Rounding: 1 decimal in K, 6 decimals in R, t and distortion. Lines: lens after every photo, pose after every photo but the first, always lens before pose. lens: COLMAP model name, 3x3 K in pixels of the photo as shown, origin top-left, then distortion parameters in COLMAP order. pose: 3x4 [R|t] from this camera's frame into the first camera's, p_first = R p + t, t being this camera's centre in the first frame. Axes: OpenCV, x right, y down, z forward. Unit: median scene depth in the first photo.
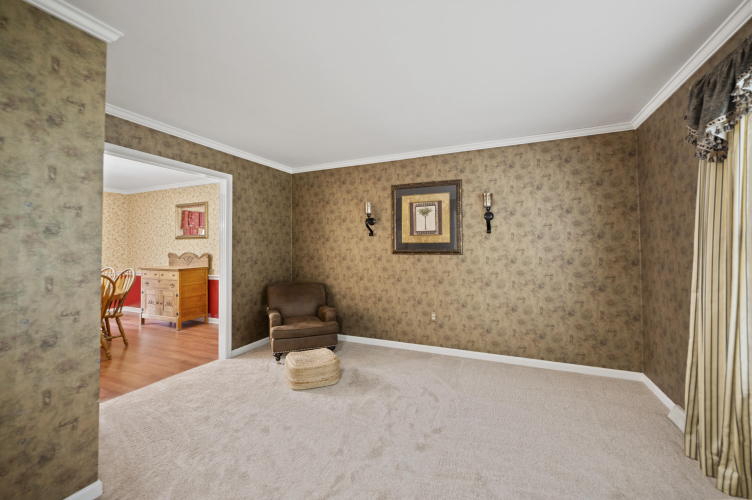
lens RADIAL K [[301.8, 0, 378.5], [0, 301.8, 248.6], [0, 0, 1]] dist [-0.000914, -0.000077]
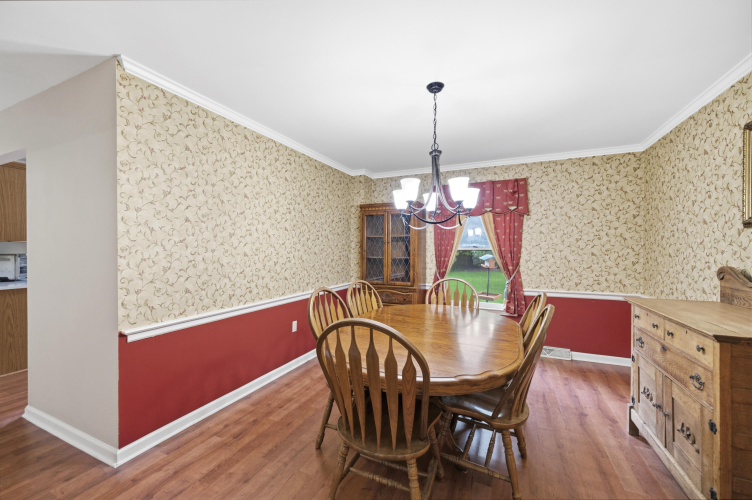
lens RADIAL K [[301.8, 0, 373.8], [0, 301.8, 246.9], [0, 0, 1]] dist [-0.000914, -0.000077]
pose [[-0.007715, -0.003723, -0.999963, -0.385976], [-0.003749, 0.999986, -0.003694, -0.008105], [0.999963, 0.003720, -0.007729, 0.687622]]
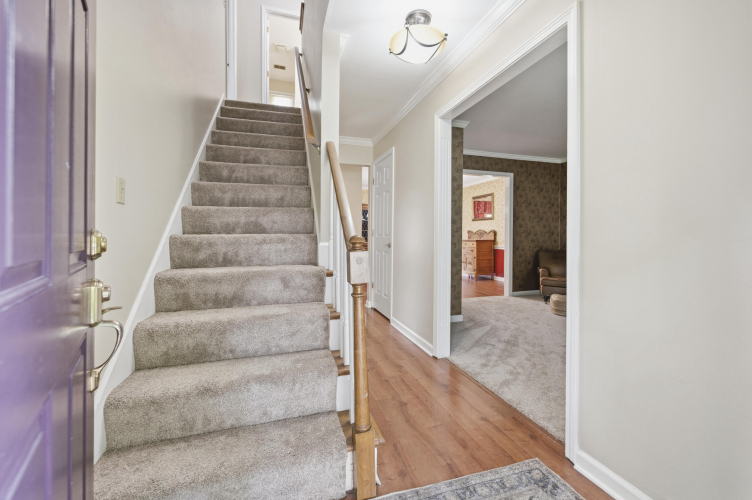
lens RADIAL K [[301.8, 0, 381.5], [0, 301.8, 232.4], [0, 0, 1]] dist [-0.000914, -0.000077]
pose [[0.667956, 0.001380, -0.744199, 0.134453], [-0.009224, 0.999937, -0.006424, 0.044122], [0.744143, 0.011155, 0.667927, -0.340684]]
